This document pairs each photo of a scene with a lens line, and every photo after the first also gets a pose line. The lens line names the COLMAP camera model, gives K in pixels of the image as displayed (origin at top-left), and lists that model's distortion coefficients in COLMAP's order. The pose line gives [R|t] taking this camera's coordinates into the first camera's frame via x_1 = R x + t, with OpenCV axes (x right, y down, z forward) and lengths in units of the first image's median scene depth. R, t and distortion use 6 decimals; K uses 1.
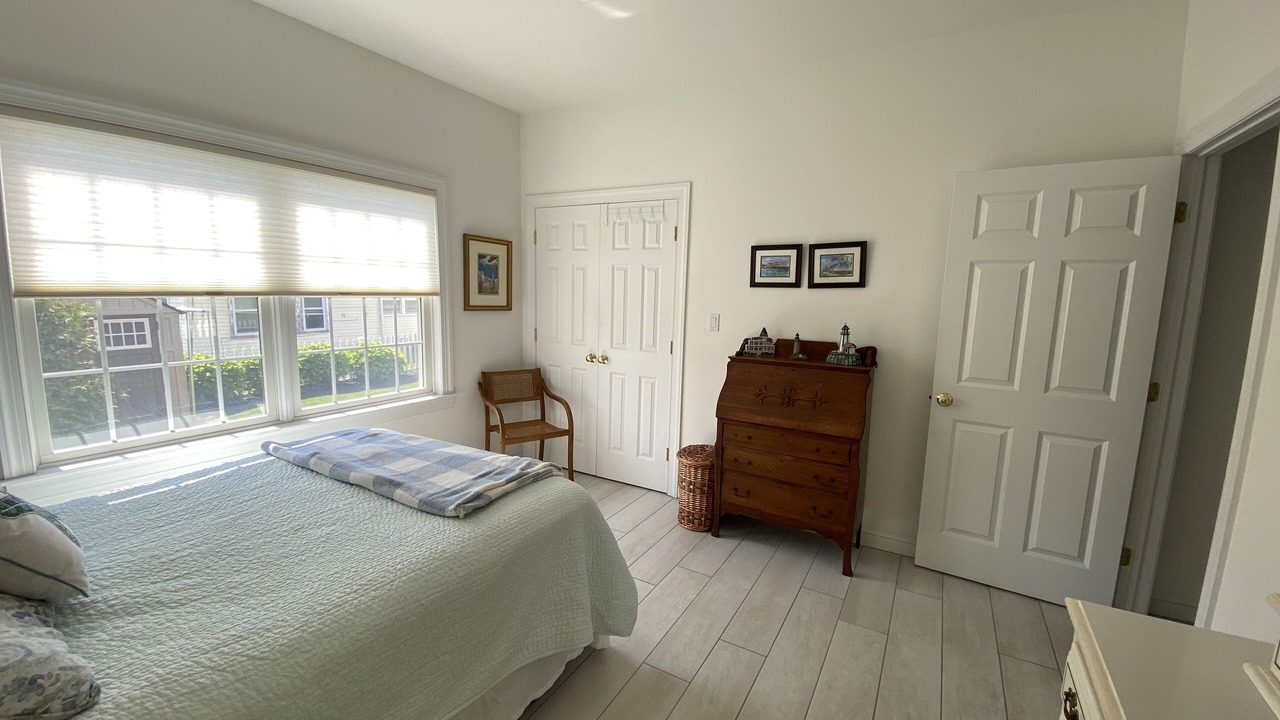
lens RADIAL K [[526.1, 0, 637.2], [0, 526.1, 364.1], [0, 0, 1]] dist [0.000056, -0.000285]
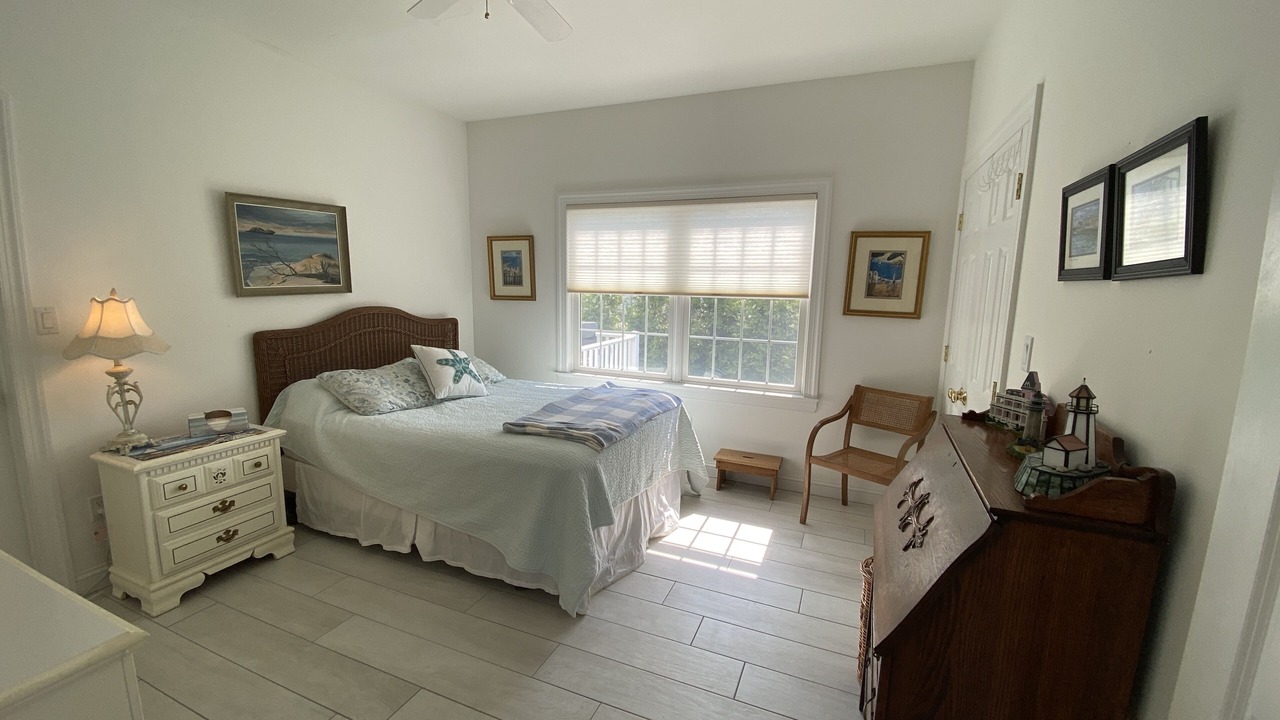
lens RADIAL K [[526.1, 0, 636.0], [0, 526.1, 355.8], [0, 0, 1]] dist [0.000056, -0.000285]
pose [[0.089487, 0.112452, -0.989619, 0.609957], [-0.155750, 0.982962, 0.097611, -0.069161], [0.983735, 0.145398, 0.105477, 0.597802]]
